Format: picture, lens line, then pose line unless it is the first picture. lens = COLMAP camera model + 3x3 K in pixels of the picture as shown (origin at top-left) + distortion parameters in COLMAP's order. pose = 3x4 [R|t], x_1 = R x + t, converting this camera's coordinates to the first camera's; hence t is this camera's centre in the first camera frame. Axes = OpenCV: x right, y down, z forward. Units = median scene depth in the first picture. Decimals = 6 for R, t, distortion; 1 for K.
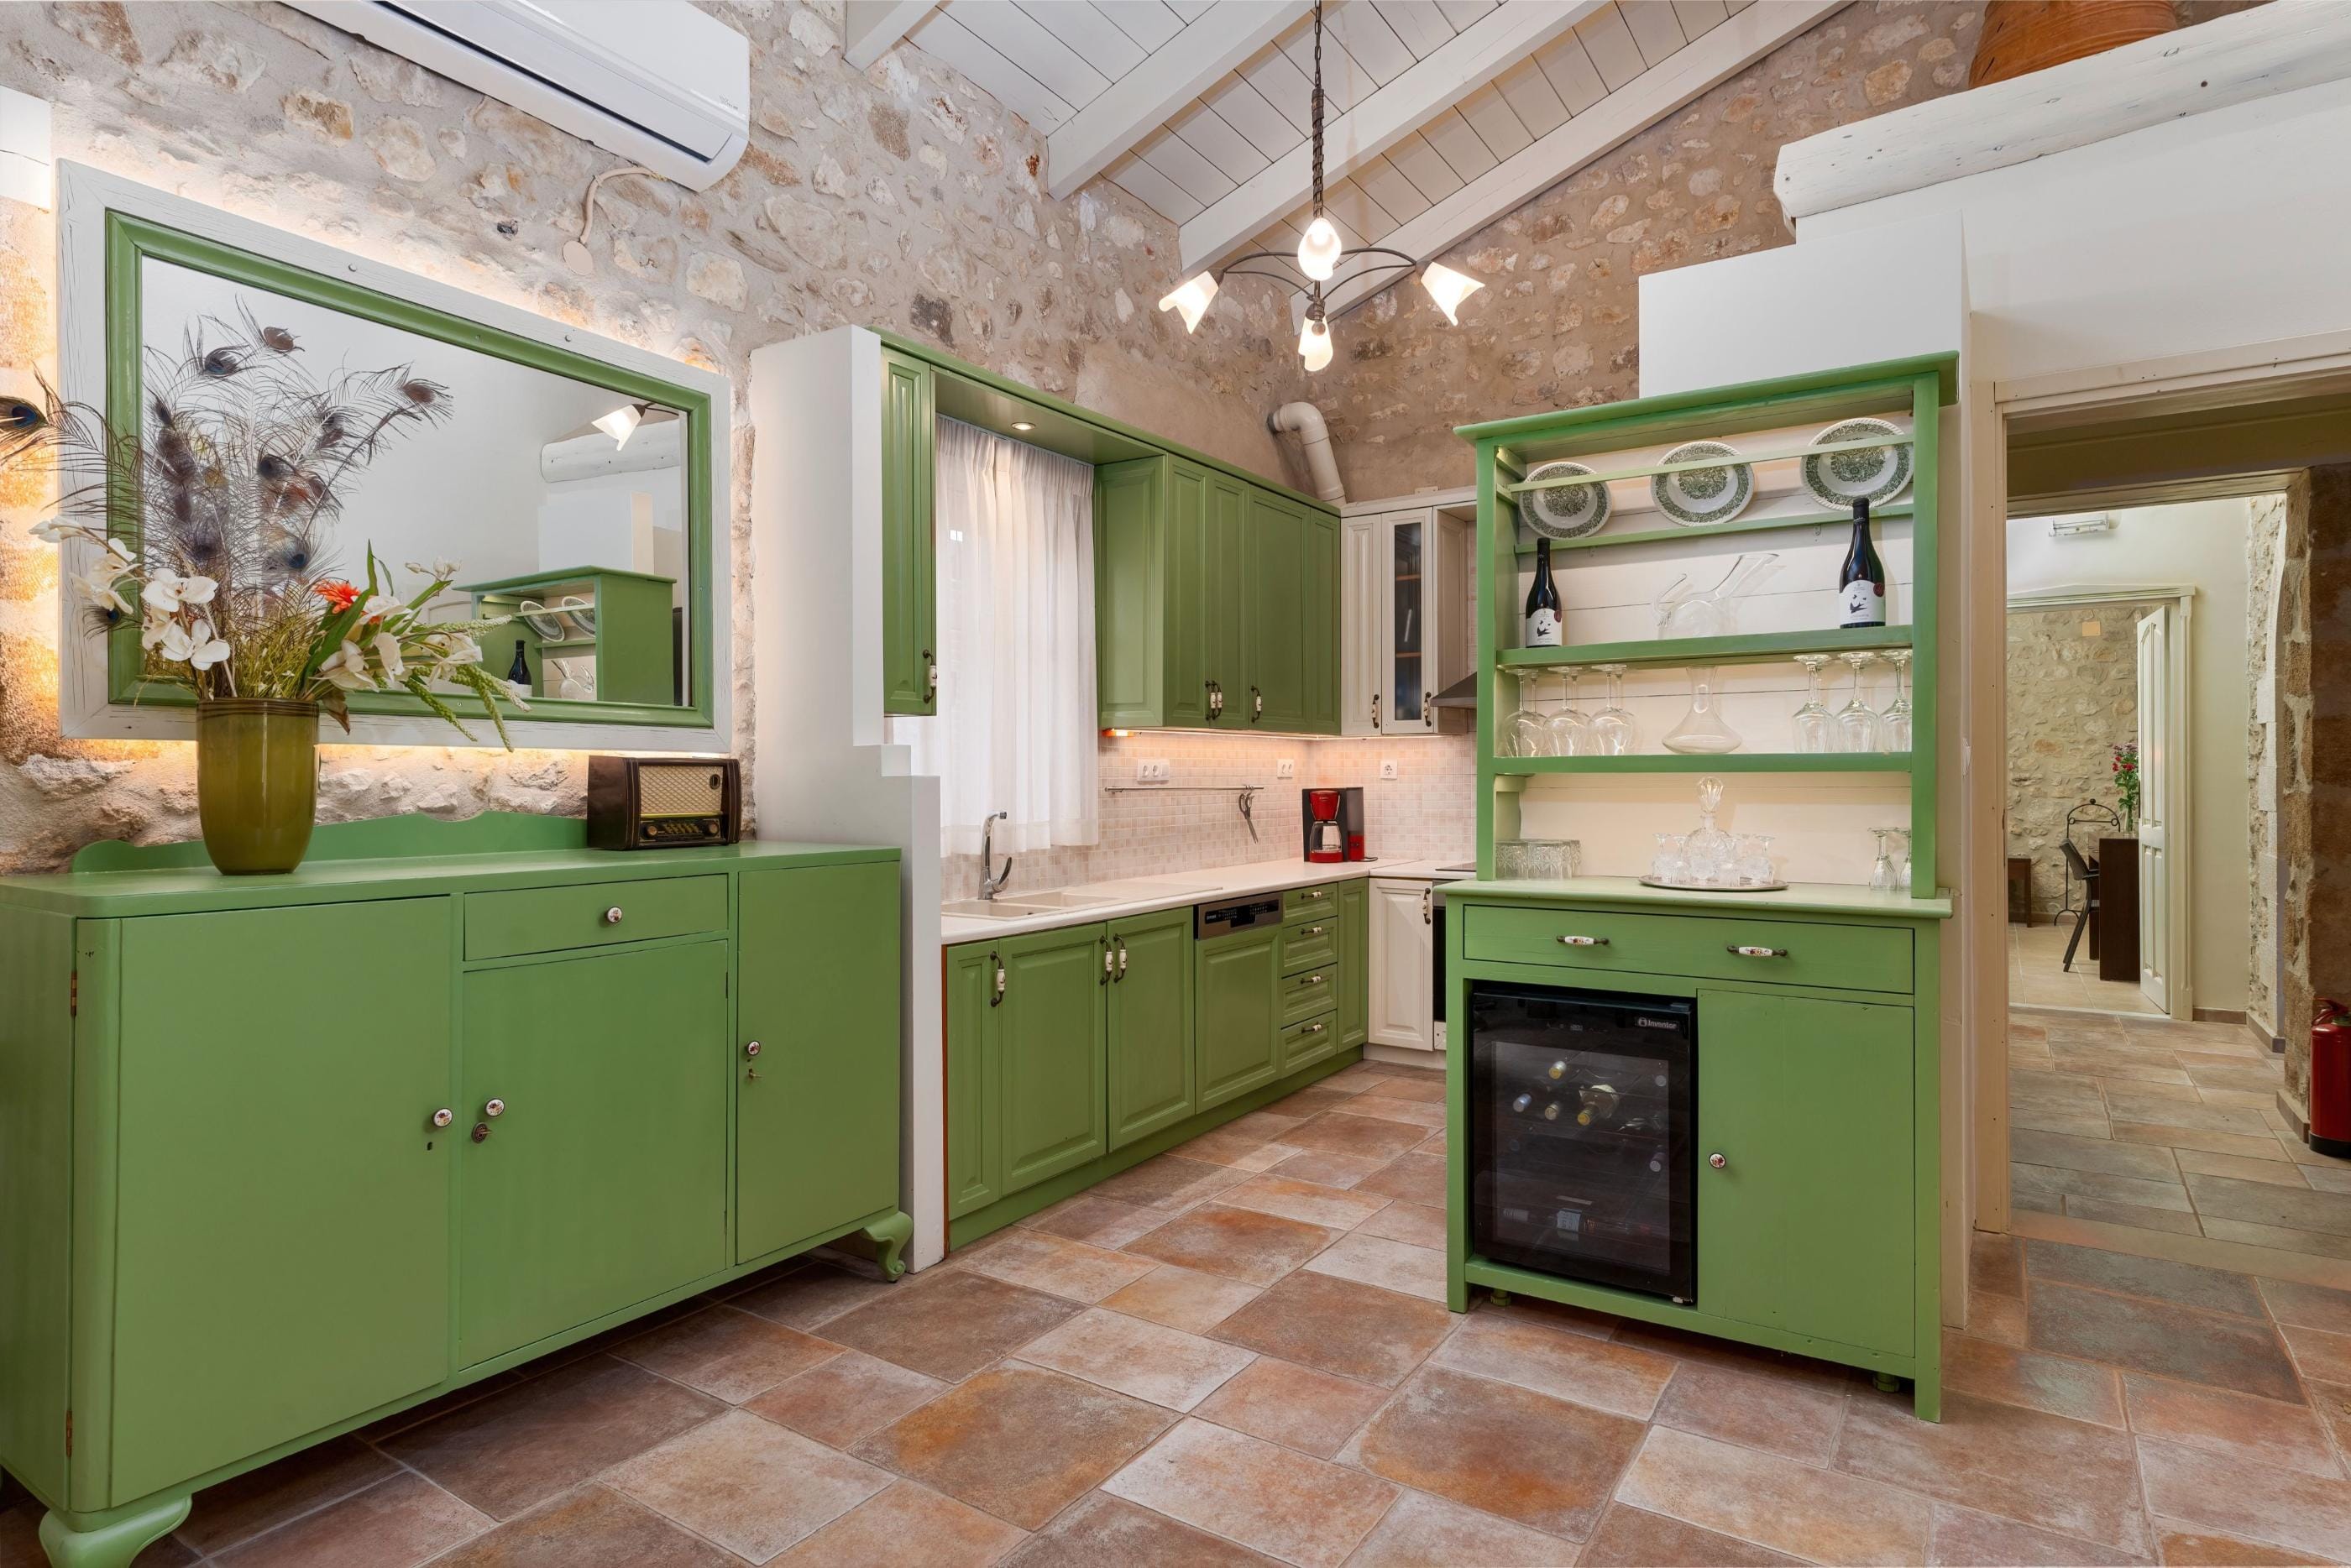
lens RADIAL K [[1243.7, 0, 1181.1], [0, 1243.7, 775.6], [0, 0, 1]] dist [0.005164, 0.001386]
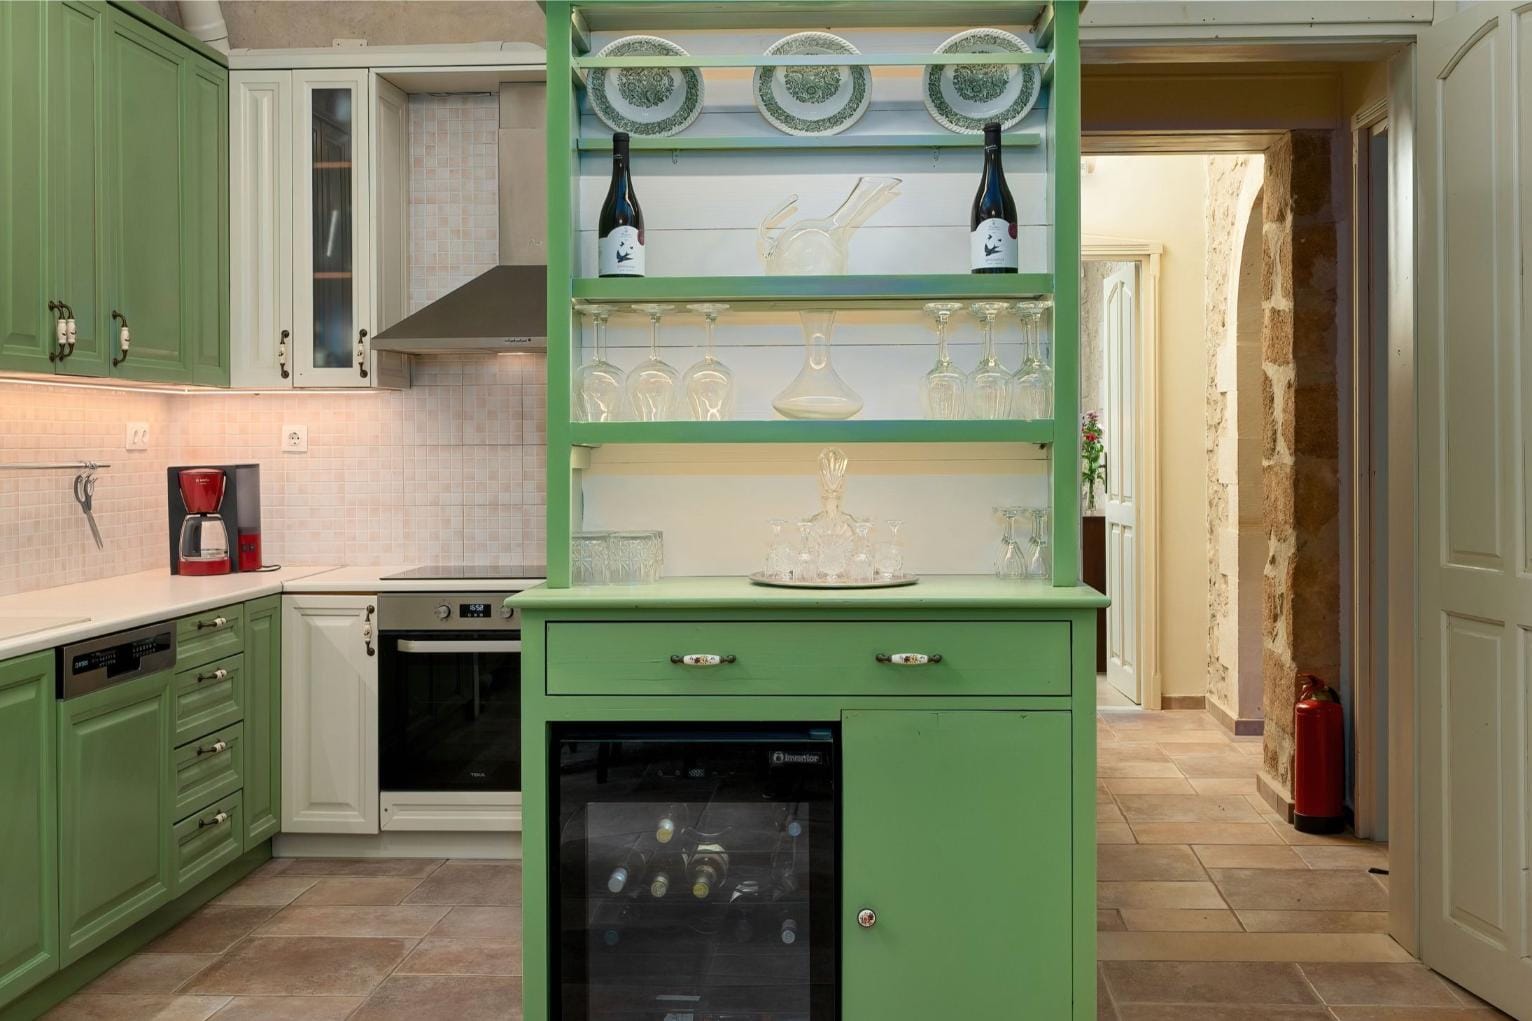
lens RADIAL K [[1736.0, 0, 810.7], [0, 1736.0, 448.7], [0, 0, 1]] dist [-0.000736, 0.000000]
pose [[0.862596, -0.000830, 0.505892, -0.105643], [0.000421, 0.999999, 0.000922, 0.000313], [-0.505893, -0.000583, 0.862596, 0.022142]]
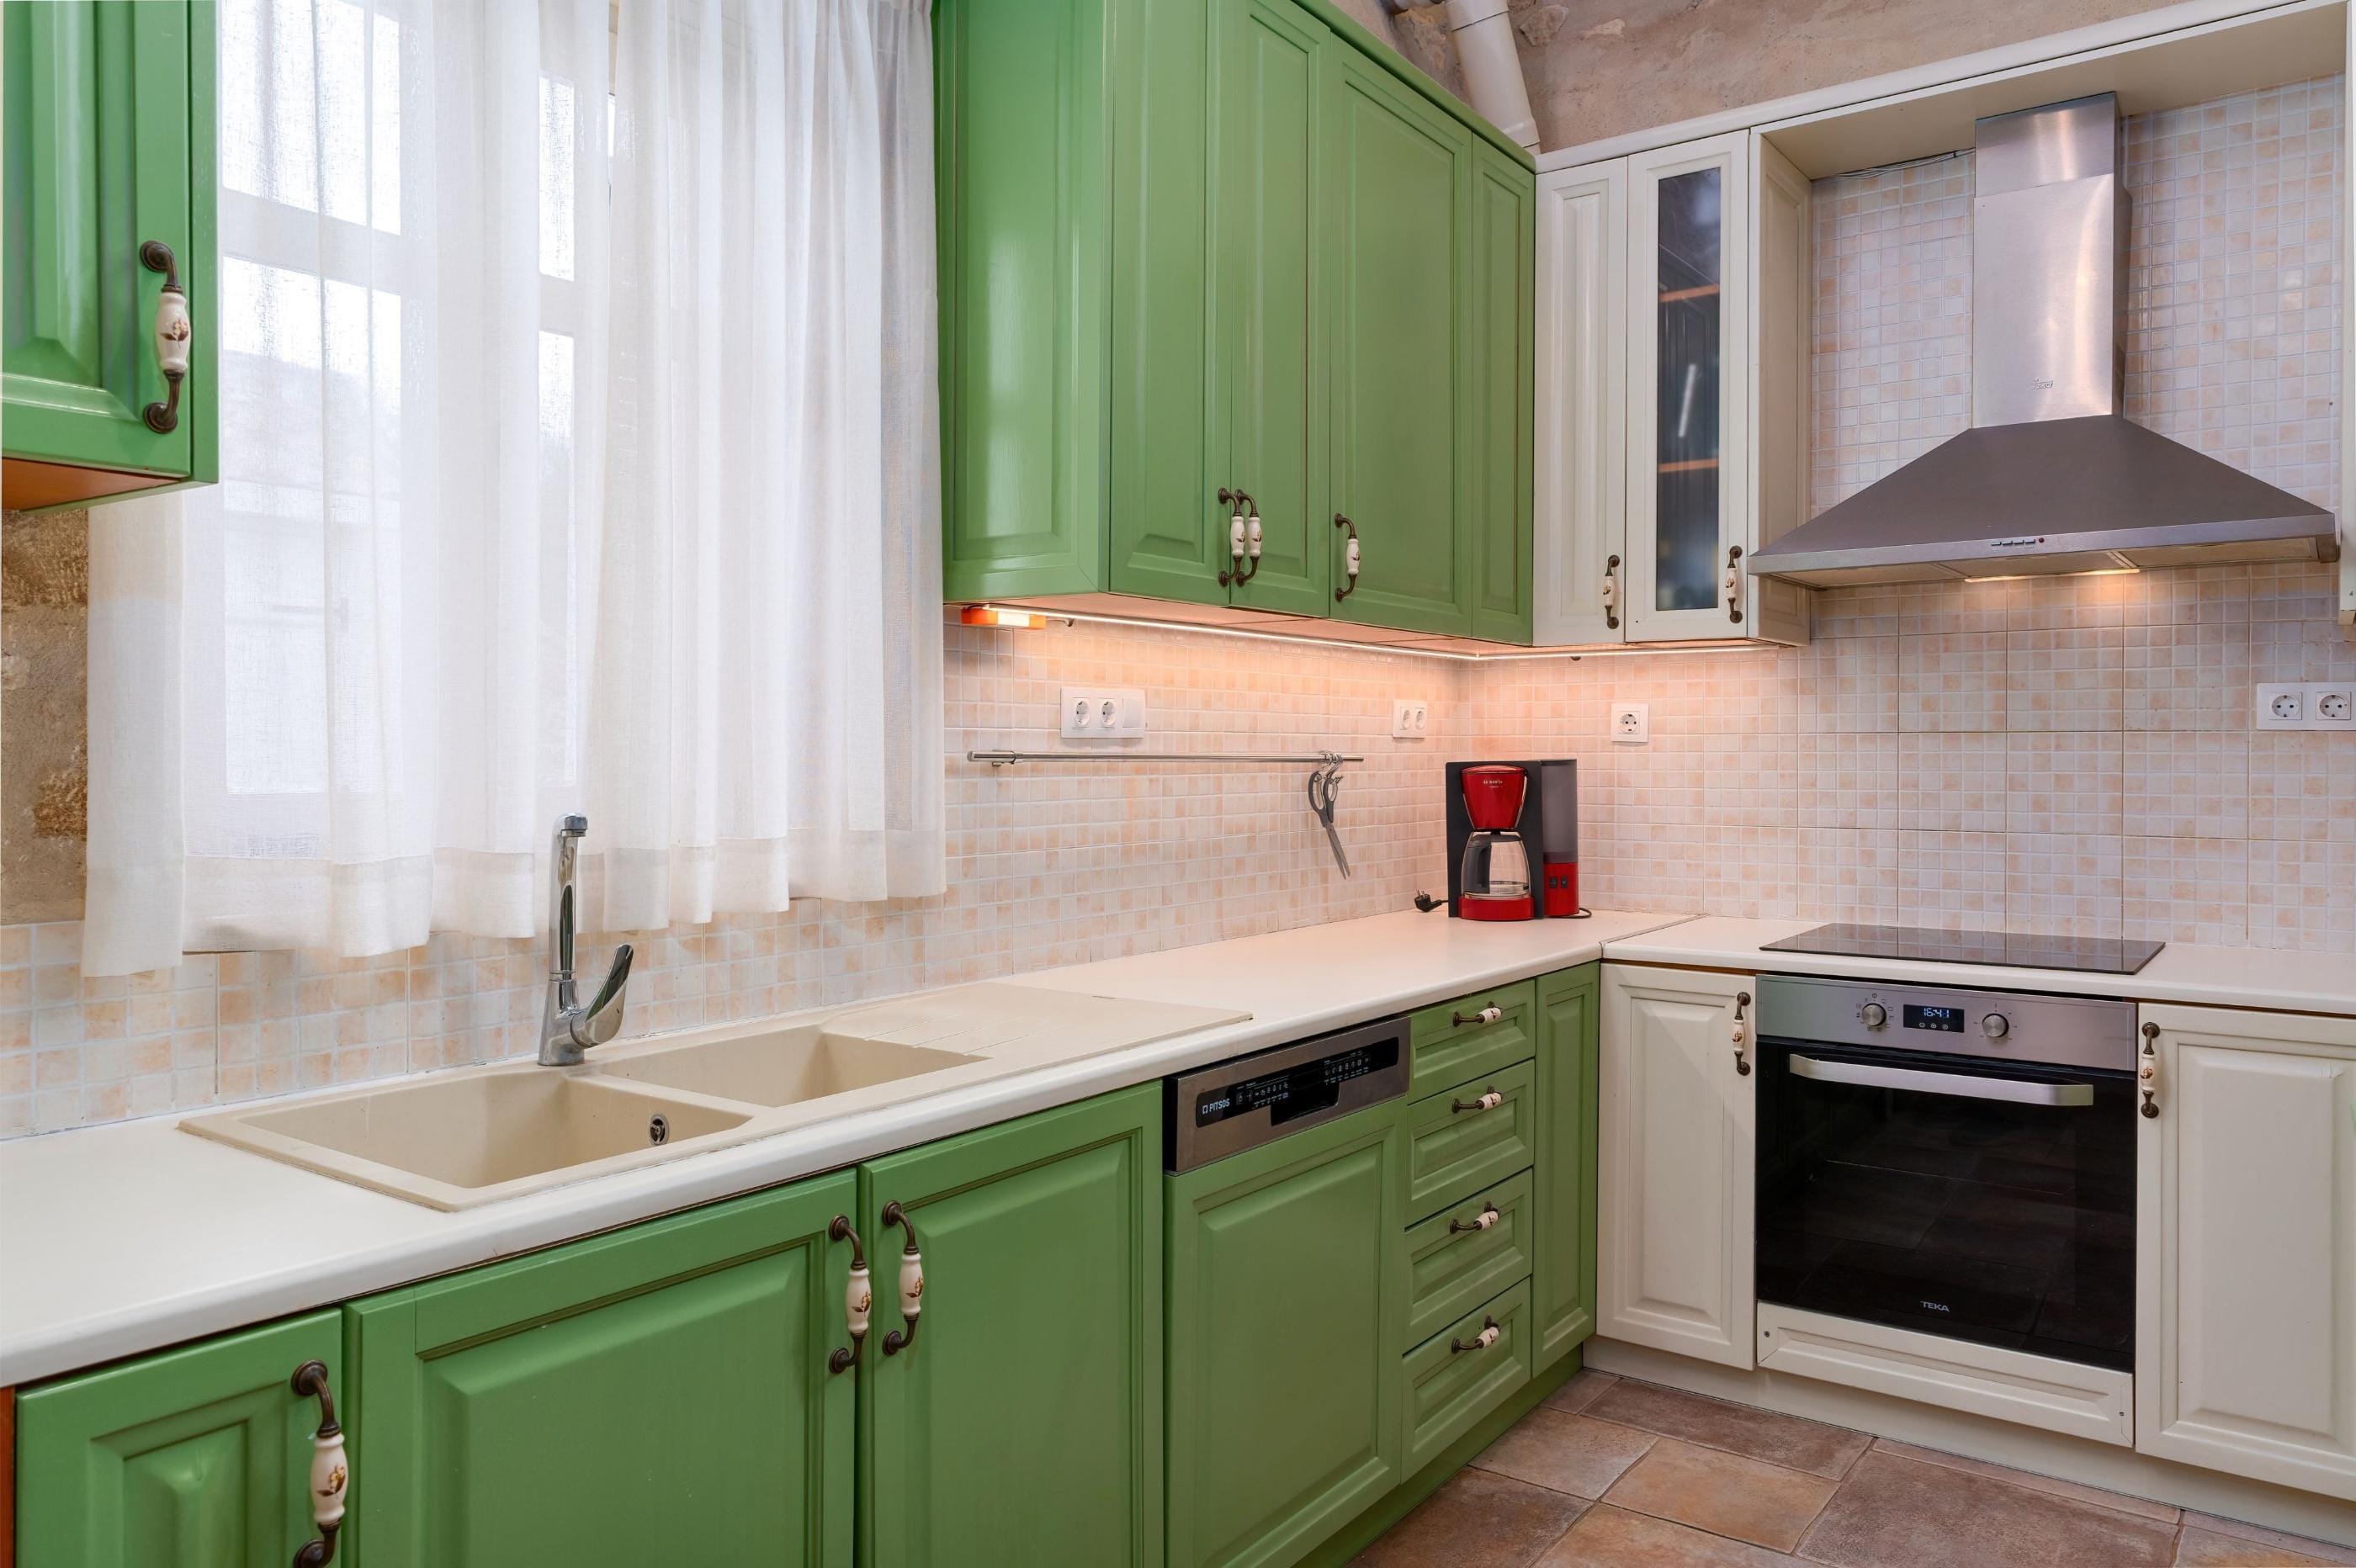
lens RADIAL K [[1628.1, 0, 1174.8], [0, 1628.1, 771.0], [0, 0, 1]] dist [0.006427, -0.002206]
pose [[0.998735, 0.006301, -0.049878, 0.035519], [-0.005735, 0.999918, 0.011469, 0.010450], [0.049946, -0.011169, 0.998689, 0.523154]]
